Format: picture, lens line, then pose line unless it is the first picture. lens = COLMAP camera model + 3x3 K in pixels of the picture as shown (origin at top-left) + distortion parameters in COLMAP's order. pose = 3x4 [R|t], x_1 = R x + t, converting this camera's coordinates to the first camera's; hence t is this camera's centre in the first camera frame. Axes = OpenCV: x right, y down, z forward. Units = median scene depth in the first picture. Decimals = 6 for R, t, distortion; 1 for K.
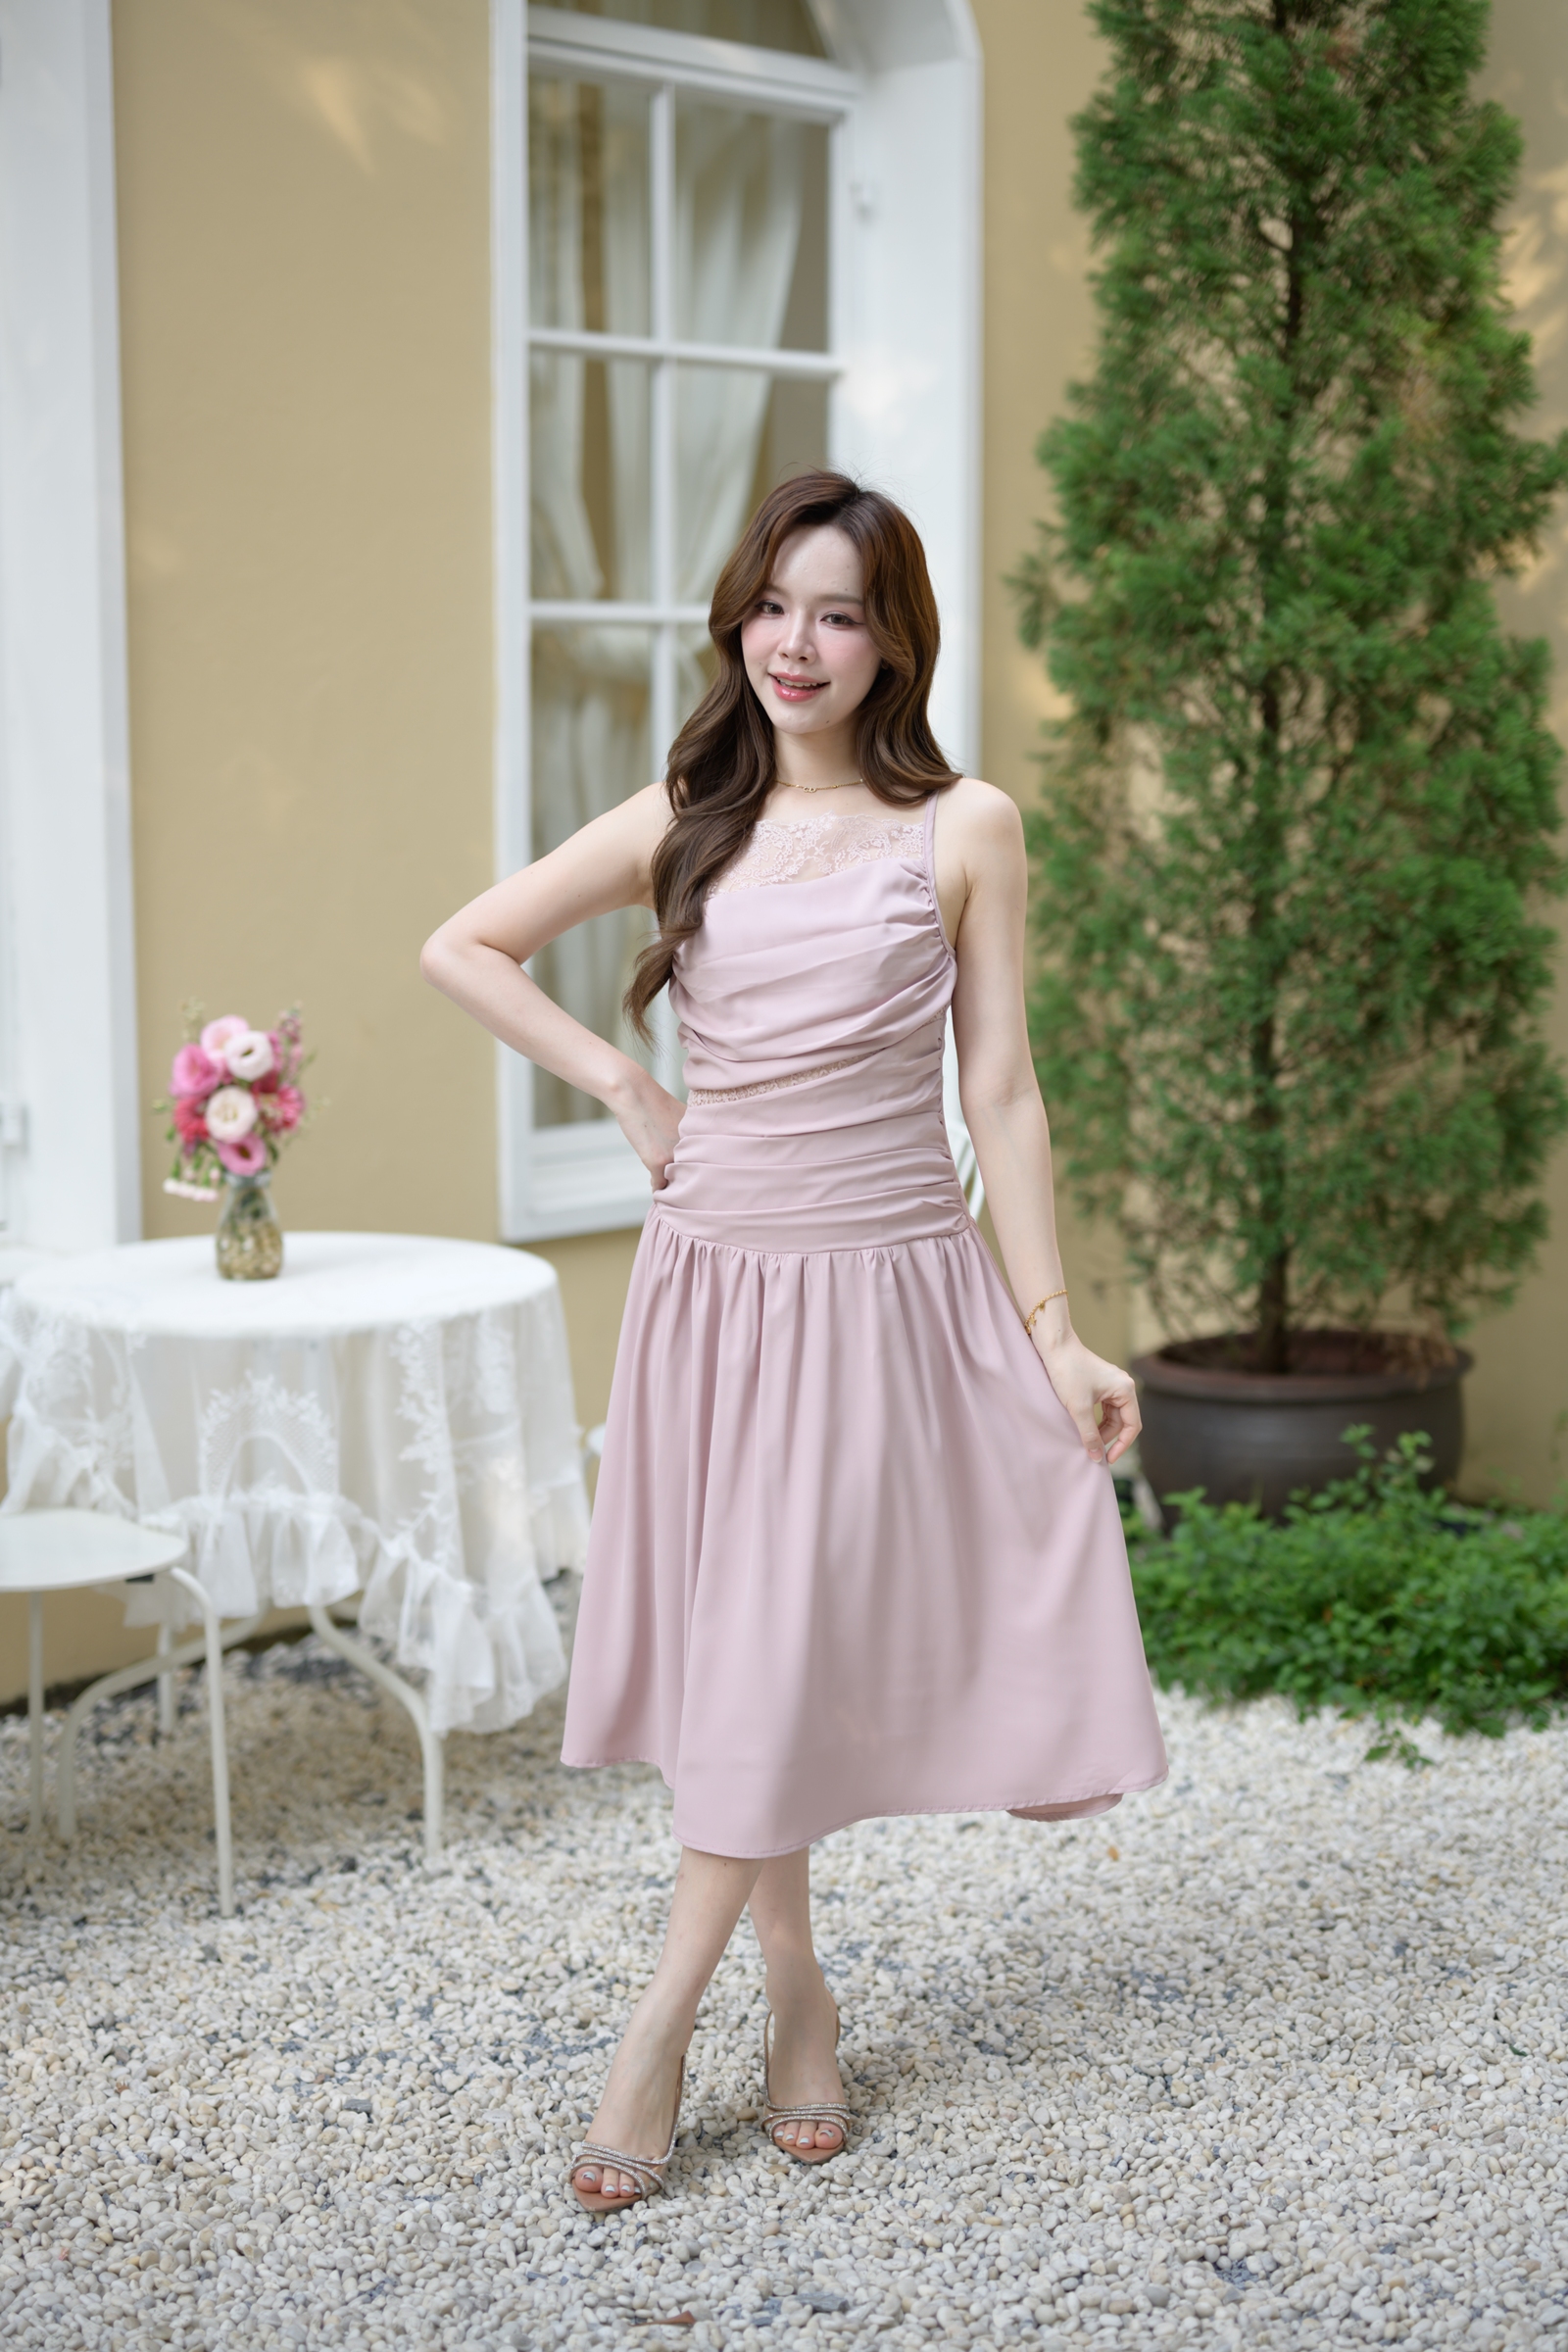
lens RADIAL K [[3390.8, 0, 818.0], [0, 3390.8, 1088.5], [0, 0, 1]] dist [-0.001905, 0.045089]
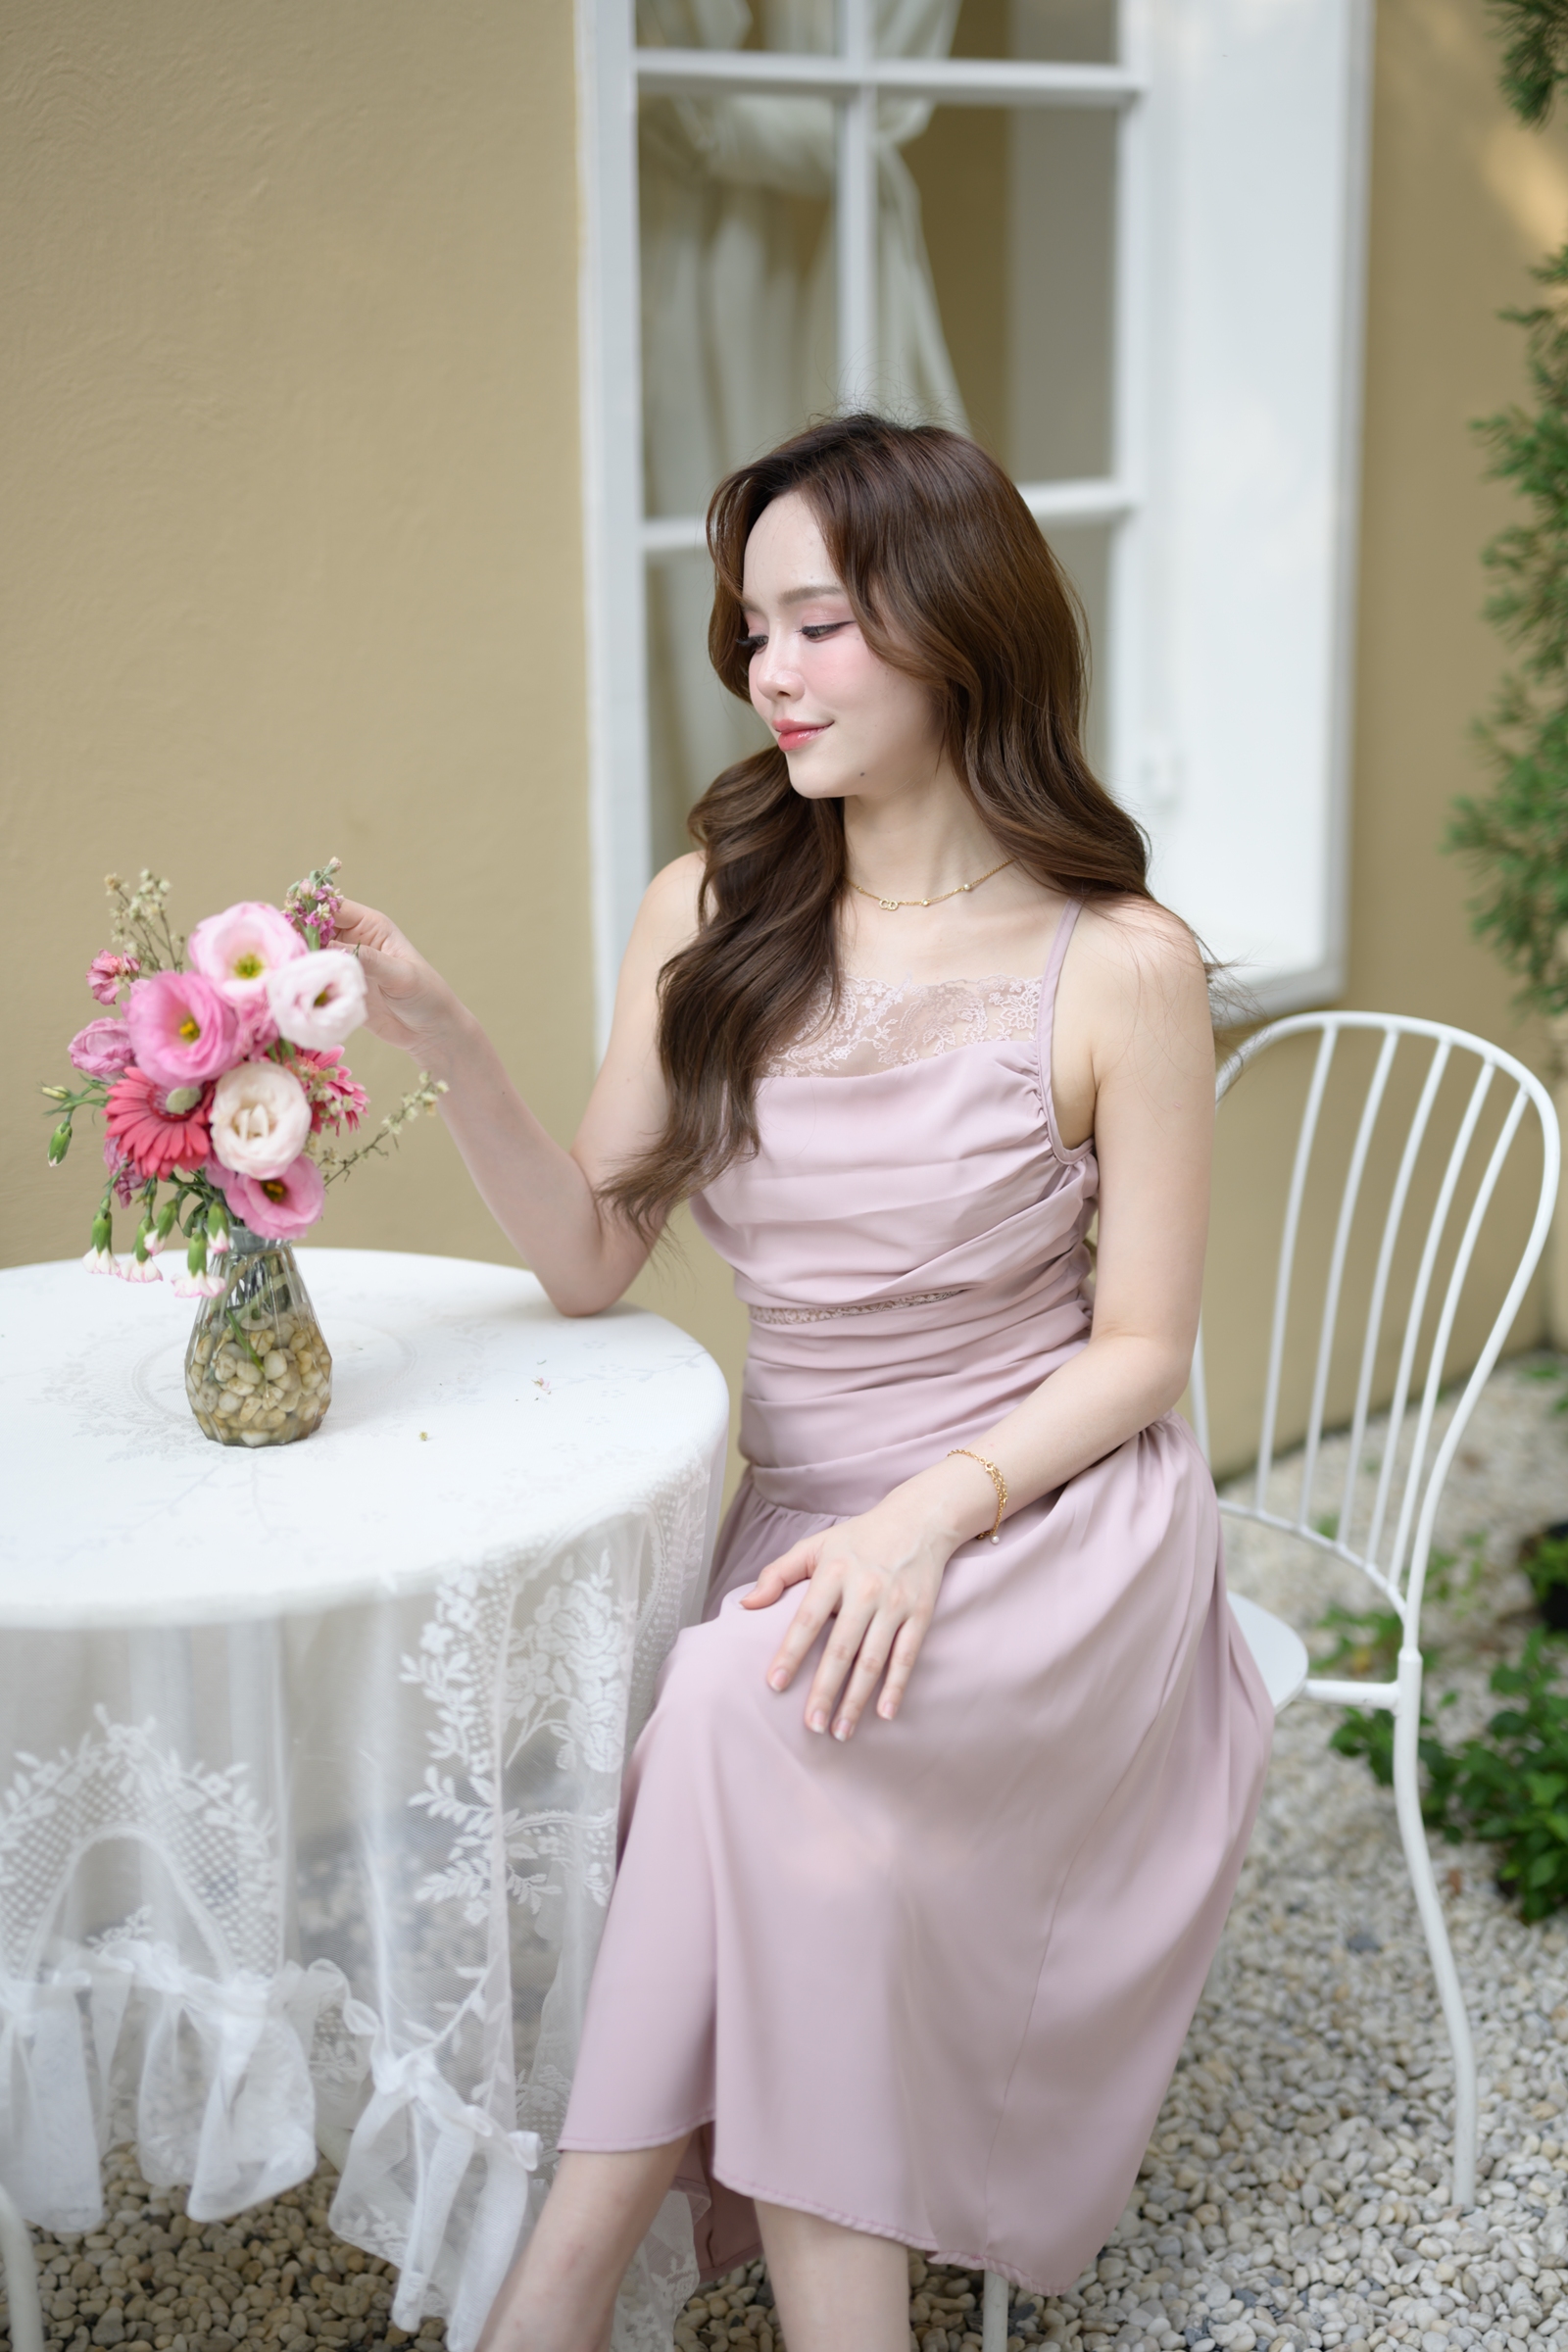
lens RADIAL K [[3393.9, 0, 822.1], [0, 3393.9, 1088.6], [0, 0, 1]] dist [0.001104, 0.013532]
pose [[0.999890, -0.002789, -0.014563, -0.058123], [0.004646, 0.991626, 0.129061, -0.054674], [0.014081, -0.129114, 0.991530, 0.524175]]
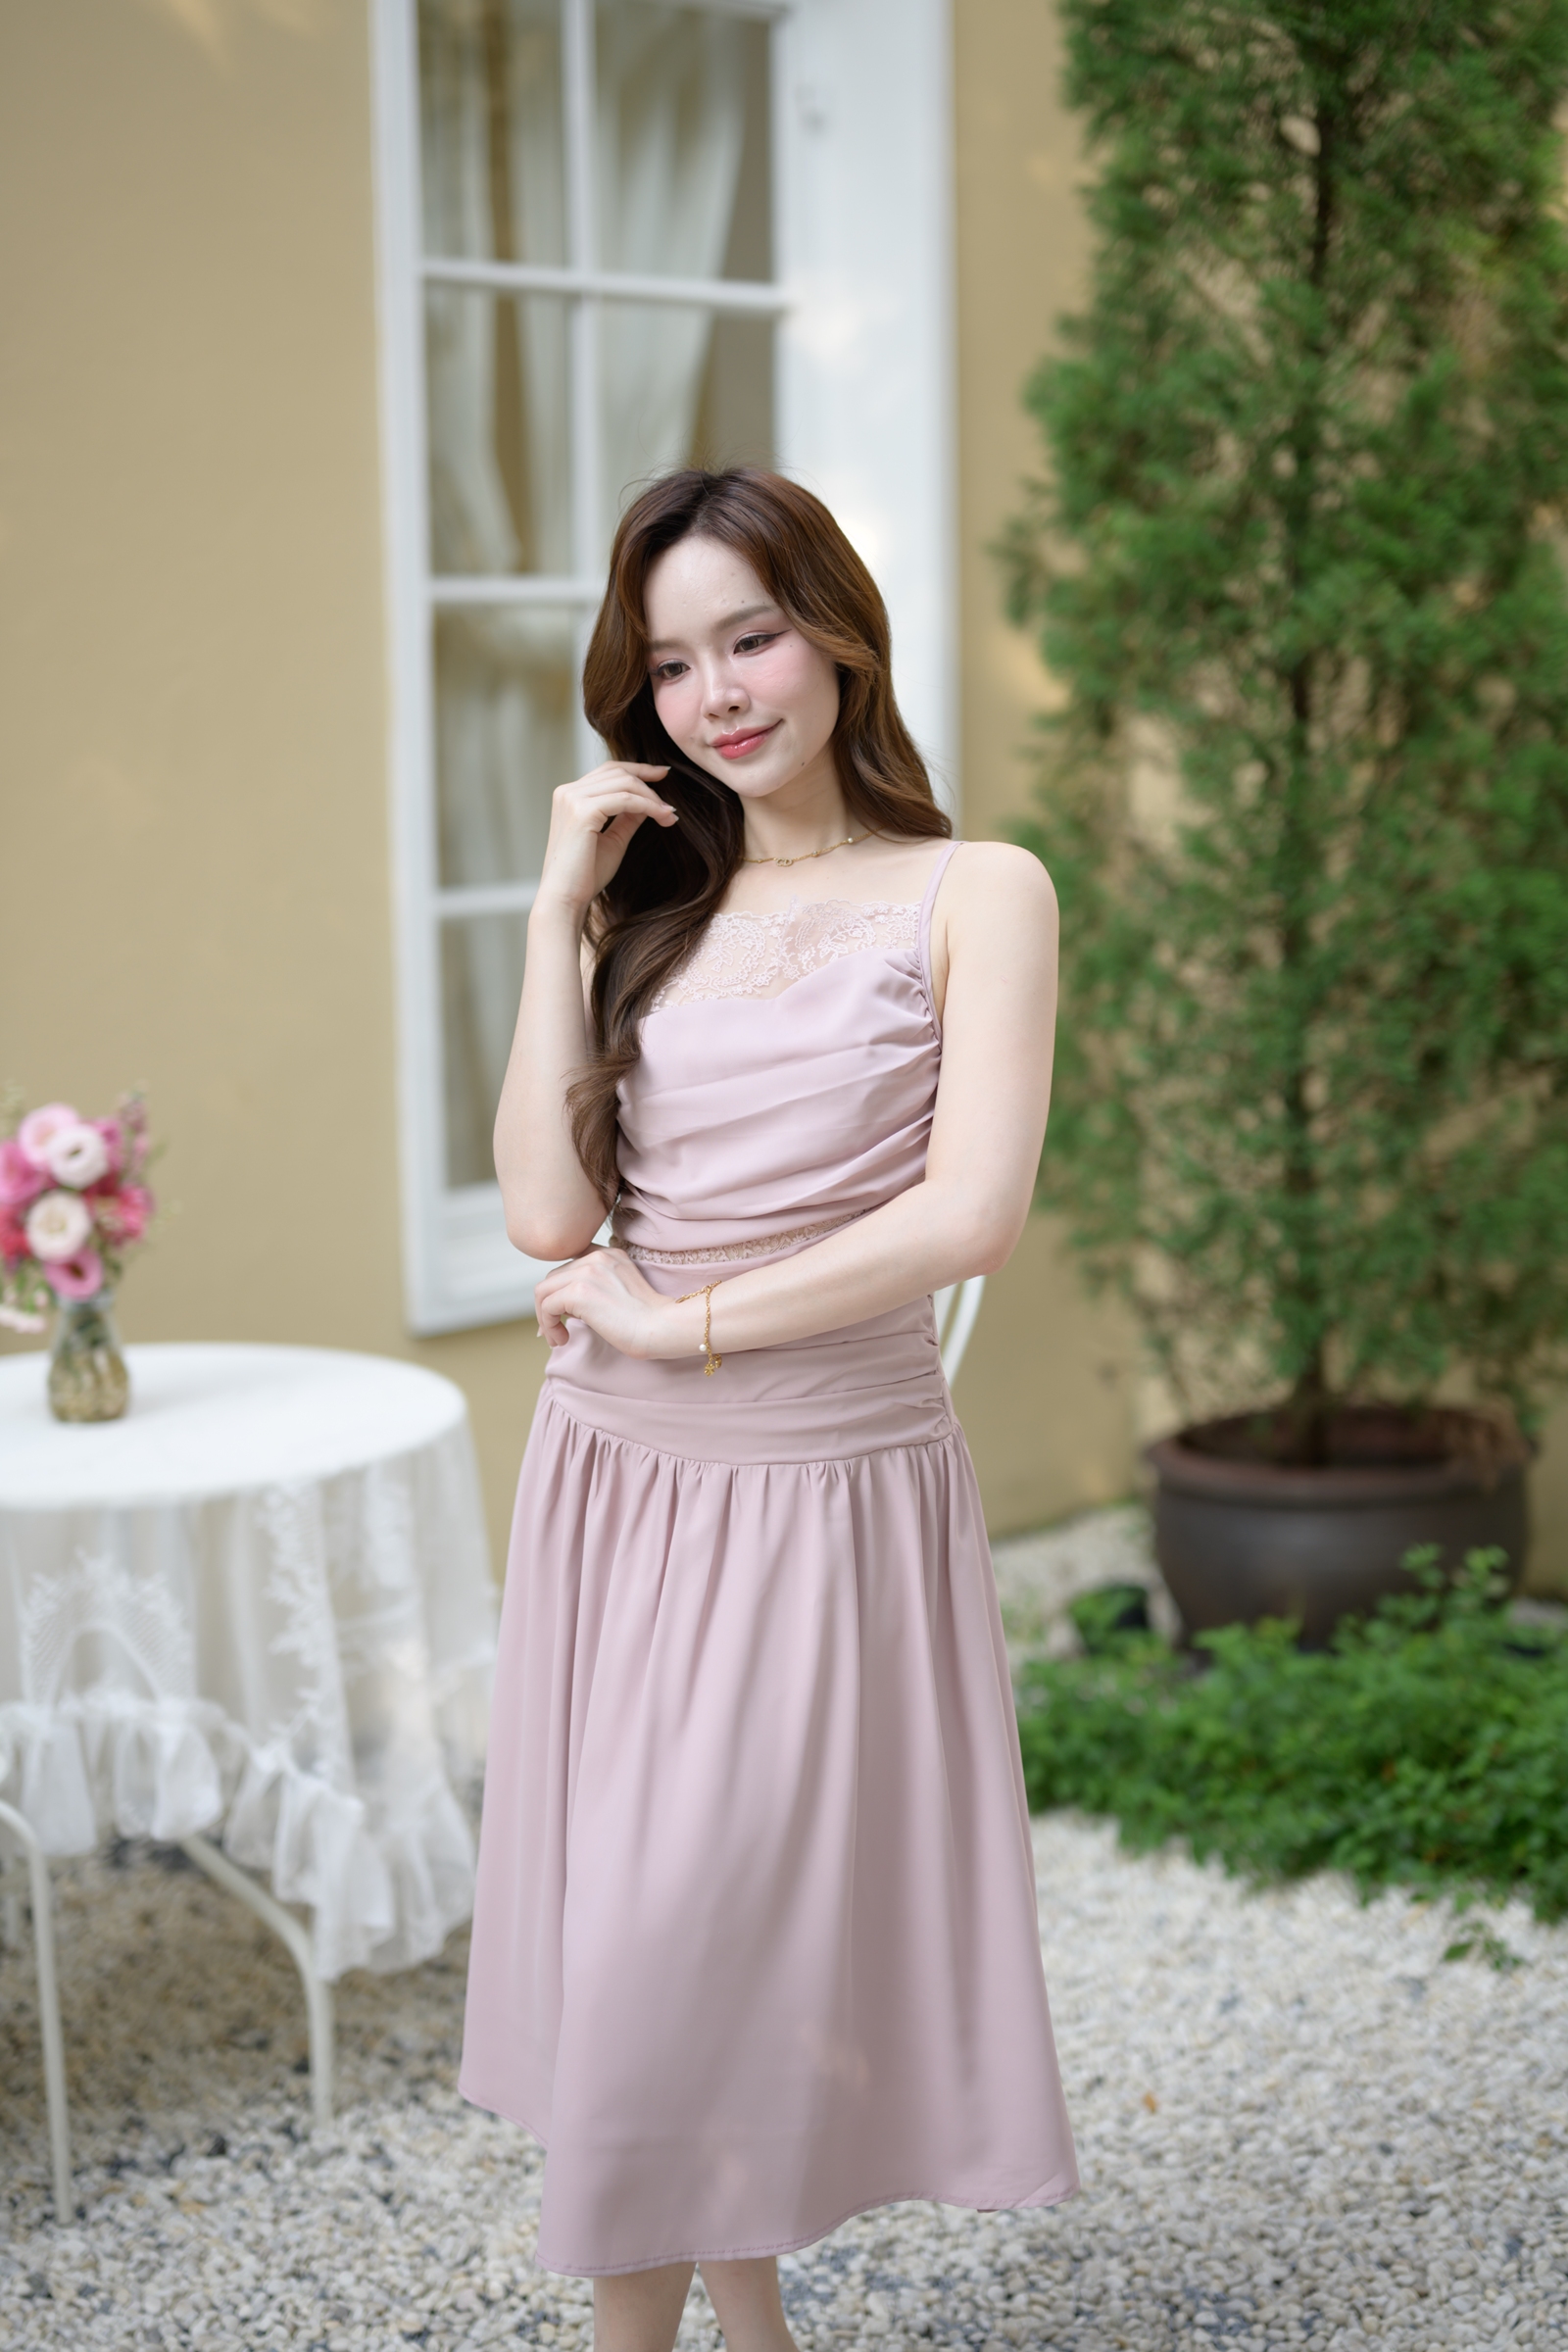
lens RADIAL K [[3393.9, 0, 822.1], [0, 3393.9, 1088.6], [0, 0, 1]] dist [0.001104, 0.013532]
pose [[0.999786, -0.016156, 0.012896, 0.000589], [0.015947, 0.999743, 0.016142, -0.034985], [-0.013153, -0.015932, 0.999787, 0.177700]]
